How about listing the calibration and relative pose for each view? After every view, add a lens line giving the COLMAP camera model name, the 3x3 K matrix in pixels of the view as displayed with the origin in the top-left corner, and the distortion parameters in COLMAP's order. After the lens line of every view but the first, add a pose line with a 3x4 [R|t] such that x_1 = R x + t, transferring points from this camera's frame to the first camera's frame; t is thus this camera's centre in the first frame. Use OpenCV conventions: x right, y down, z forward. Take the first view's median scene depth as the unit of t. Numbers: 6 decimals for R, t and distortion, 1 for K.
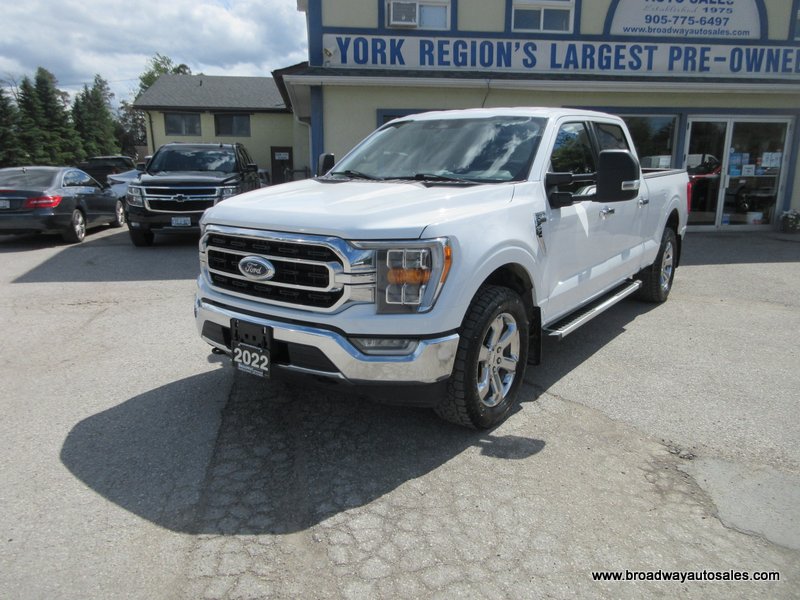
lens RADIAL K [[601.5, 0, 399.8], [0, 601.5, 299.8], [0, 0, 1]] dist [0.018667, -0.014561]
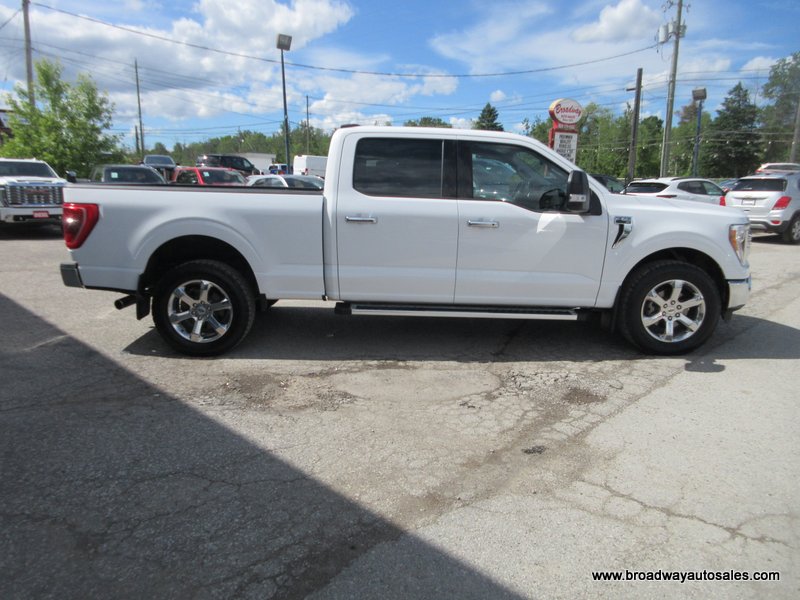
lens RADIAL K [[601.5, 0, 401.7], [0, 601.5, 297.9], [0, 0, 1]] dist [0.018667, -0.014561]
pose [[-0.596519, -0.164344, 0.785593, -0.905536], [0.167754, 0.931661, 0.322282, -0.515733], [-0.784871, 0.324034, -0.528185, 2.242567]]
